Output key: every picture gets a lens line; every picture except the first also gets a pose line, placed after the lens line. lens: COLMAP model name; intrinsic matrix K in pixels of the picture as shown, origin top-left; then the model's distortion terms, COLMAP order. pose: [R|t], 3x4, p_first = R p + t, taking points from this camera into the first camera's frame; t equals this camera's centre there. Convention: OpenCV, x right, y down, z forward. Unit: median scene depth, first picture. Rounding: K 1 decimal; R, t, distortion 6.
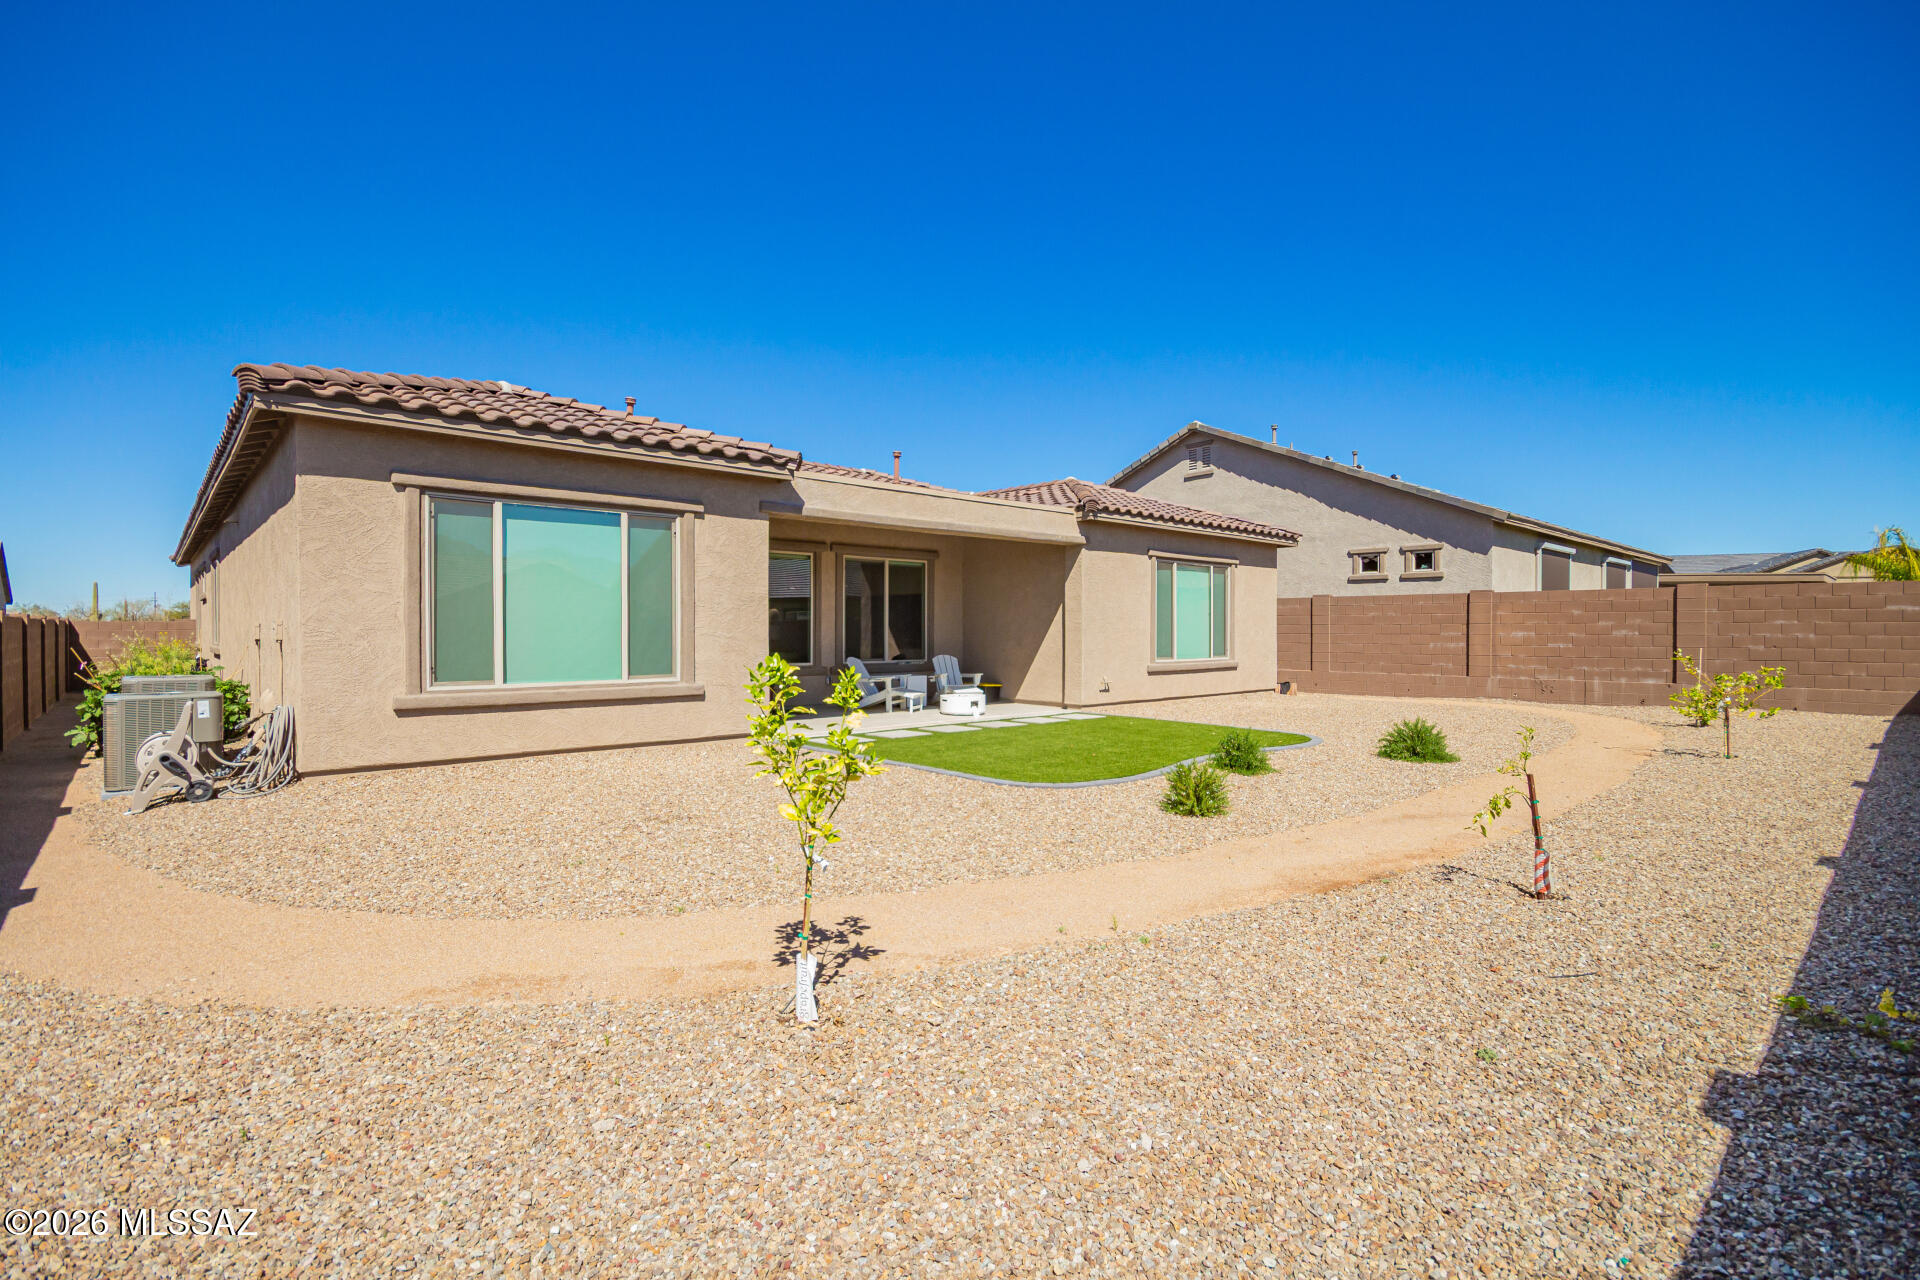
lens RADIAL K [[894.4, 0, 960.0], [0, 894.4, 640.0], [0, 0, 1]] dist [0.000778, 0.000127]
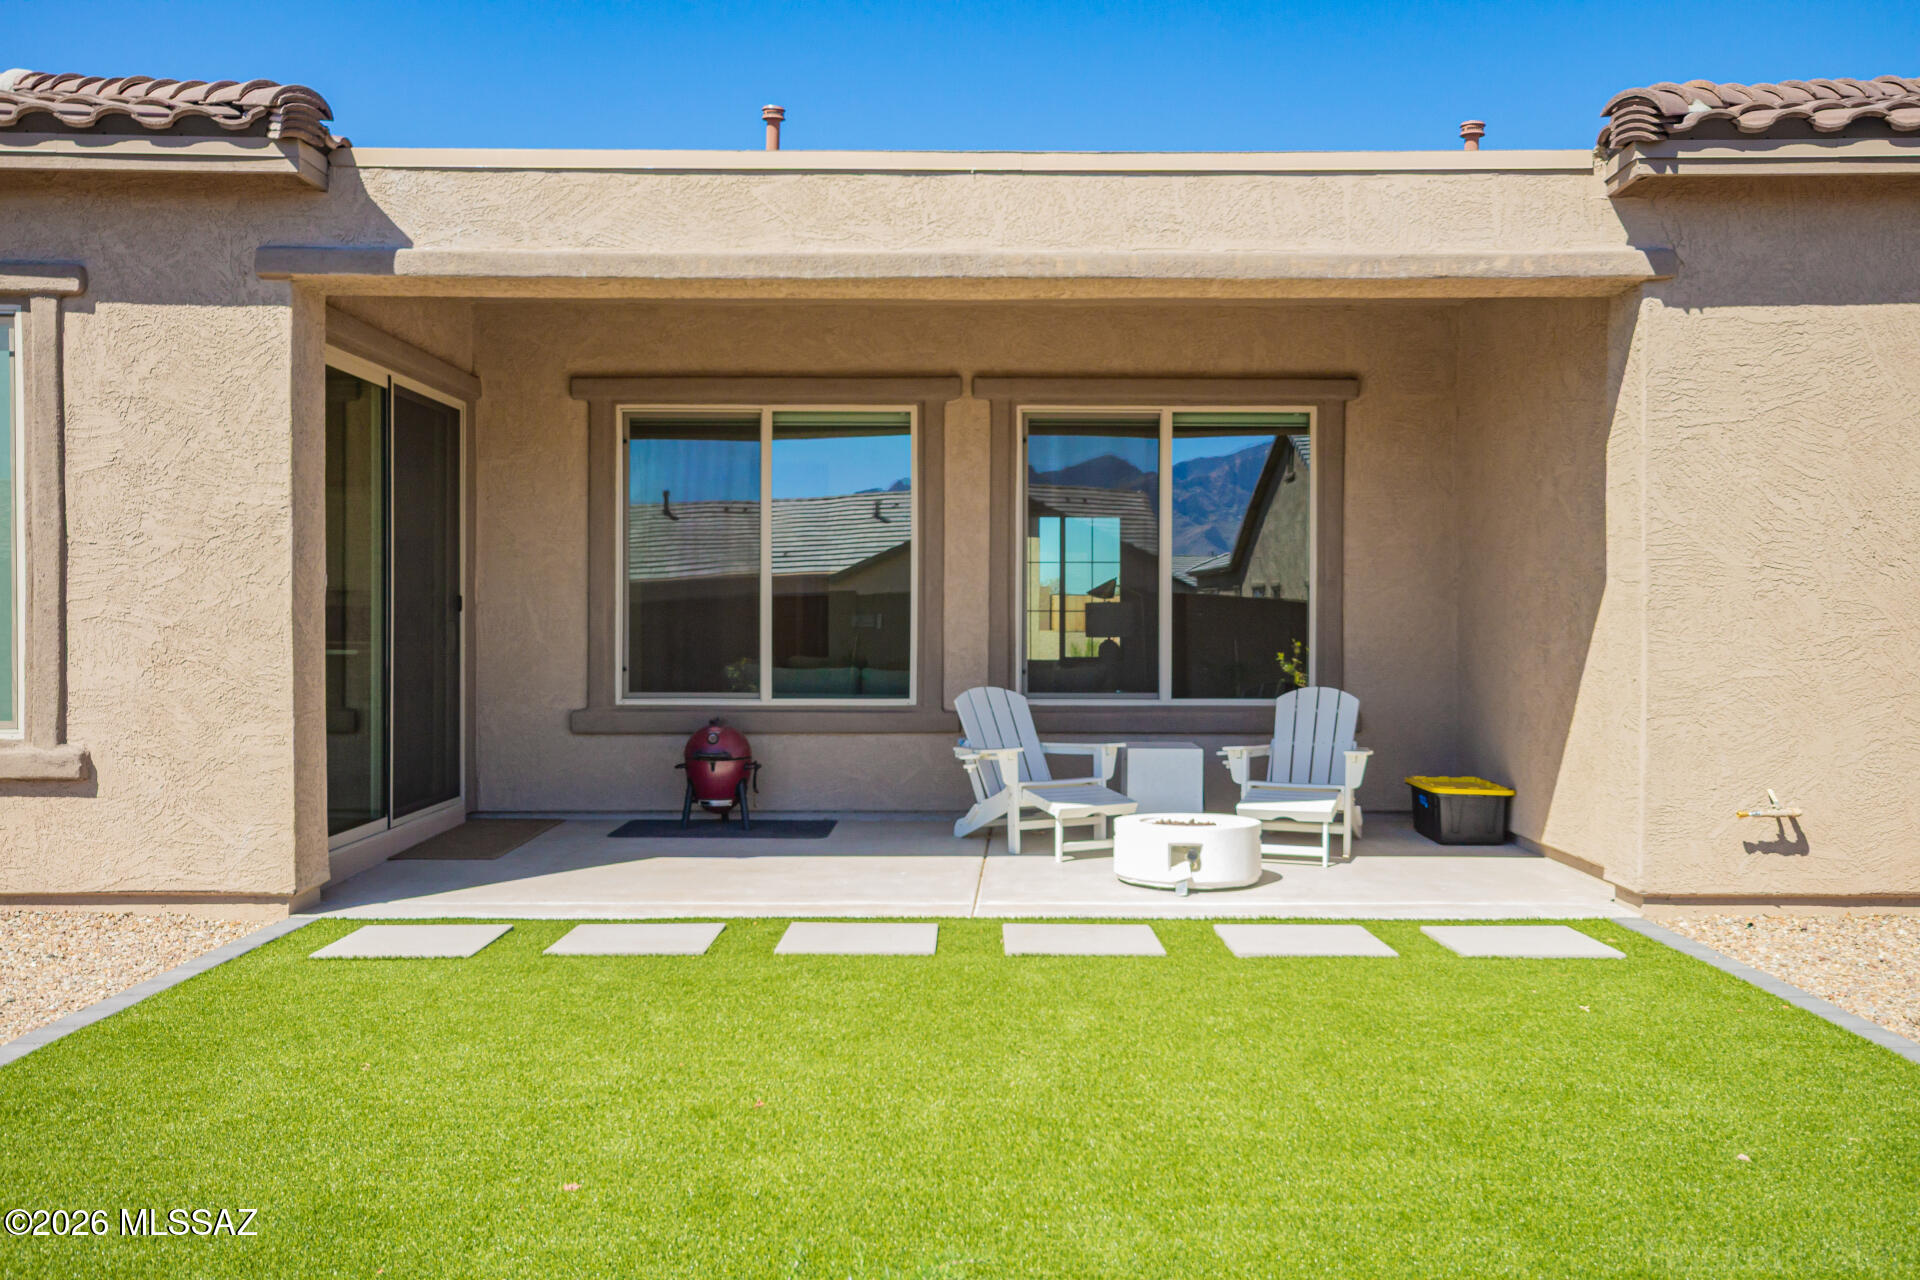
lens RADIAL K [[1654.6, 0, 960.0], [0, 1654.6, 640.0], [0, 0, 1]] dist [0.015140, 0.005338]
pose [[0.741218, 0.008880, -0.671205, 0.326173], [-0.009002, 0.999954, 0.003288, -0.001939], [0.671204, 0.003605, 0.741264, 0.522593]]
